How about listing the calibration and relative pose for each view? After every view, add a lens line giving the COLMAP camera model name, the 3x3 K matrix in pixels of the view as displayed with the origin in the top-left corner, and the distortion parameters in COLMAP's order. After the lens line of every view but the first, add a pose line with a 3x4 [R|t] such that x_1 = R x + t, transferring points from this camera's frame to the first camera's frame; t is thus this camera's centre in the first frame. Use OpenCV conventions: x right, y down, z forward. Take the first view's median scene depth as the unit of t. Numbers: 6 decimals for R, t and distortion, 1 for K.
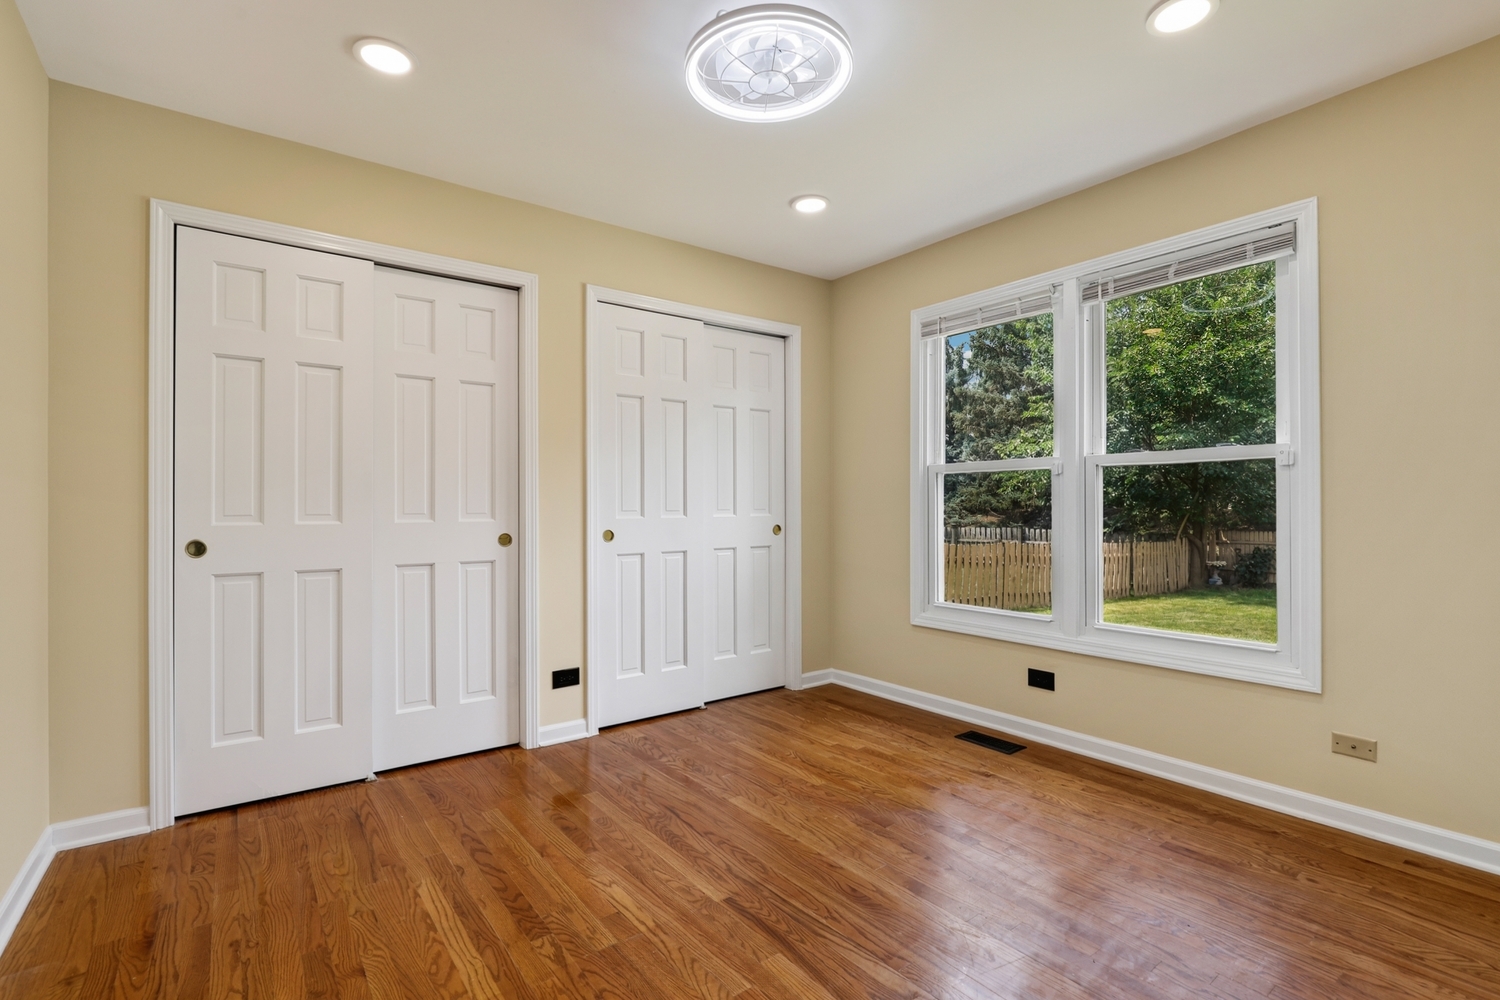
lens RADIAL K [[702.9, 0, 747.0], [0, 702.9, 502.2], [0, 0, 1]] dist [-0.028373, 0.005639]
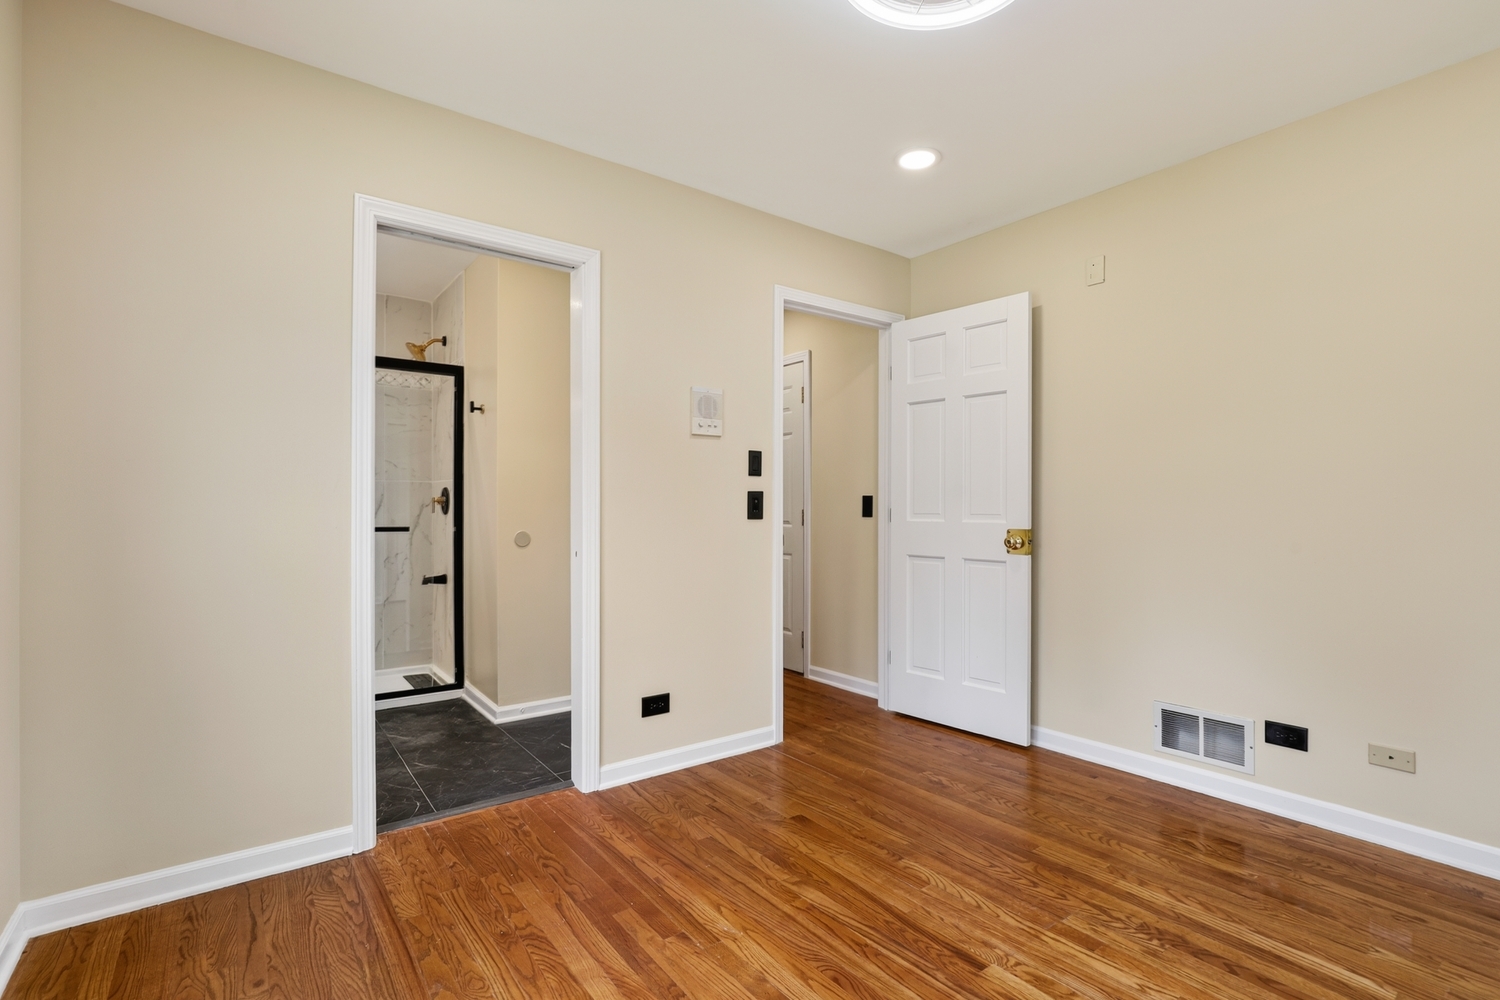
lens RADIAL K [[702.9, 0, 748.3], [0, 702.9, 501.9], [0, 0, 1]] dist [-0.028373, 0.005639]
pose [[-0.999957, 0.006362, 0.006779, 0.267648], [0.006317, 0.999958, -0.006657, -0.001833], [-0.006822, -0.006614, -0.999955, 1.975691]]
